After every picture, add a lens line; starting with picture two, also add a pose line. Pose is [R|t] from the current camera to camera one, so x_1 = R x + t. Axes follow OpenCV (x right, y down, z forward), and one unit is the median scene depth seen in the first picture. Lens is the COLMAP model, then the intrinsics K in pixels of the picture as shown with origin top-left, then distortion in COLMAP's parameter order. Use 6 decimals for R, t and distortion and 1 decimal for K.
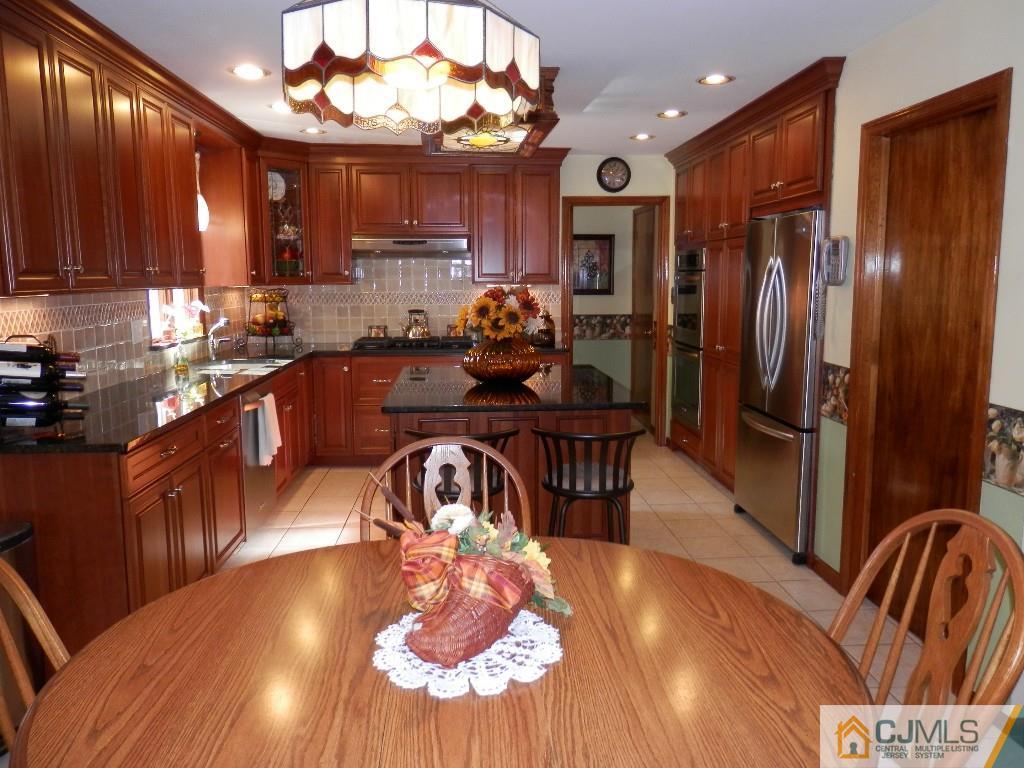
lens RADIAL K [[774.5, 0, 509.2], [0, 774.5, 378.4], [0, 0, 1]] dist [0.010924, 0.004481]
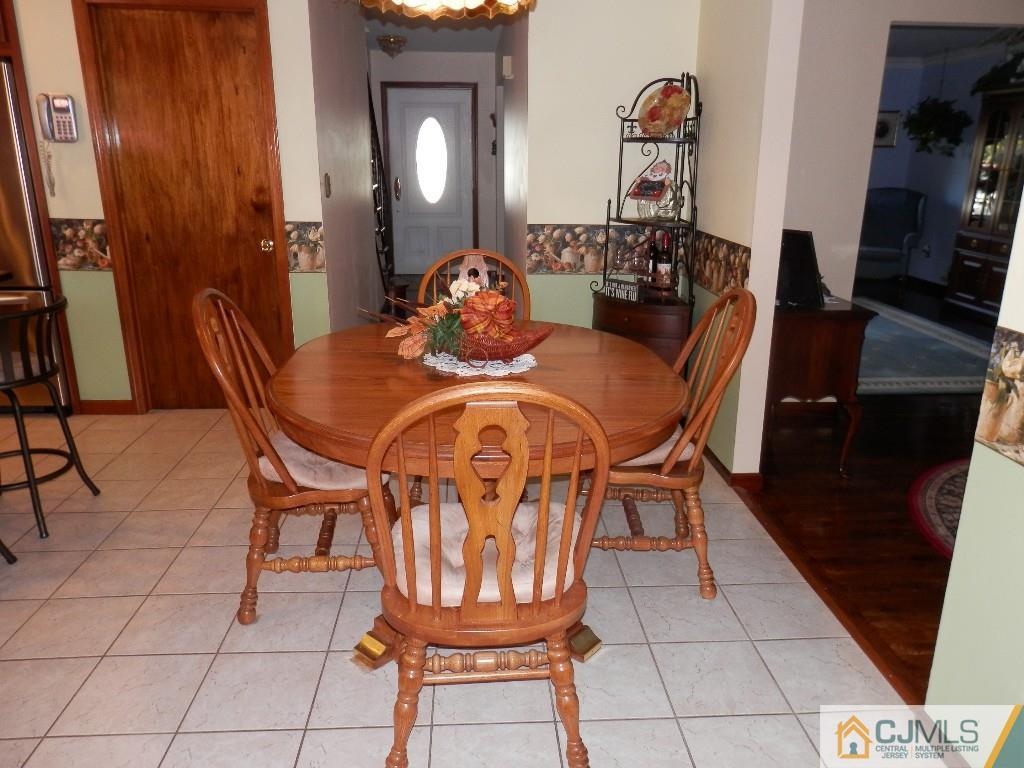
lens RADIAL K [[774.5, 0, 509.2], [0, 774.5, 378.4], [0, 0, 1]] dist [0.010924, 0.004481]
pose [[-0.001289, -0.269837, 0.962905, -0.854278], [0.123727, 0.955464, 0.267917, -0.025467], [-0.992315, 0.119483, 0.032154, 0.482463]]
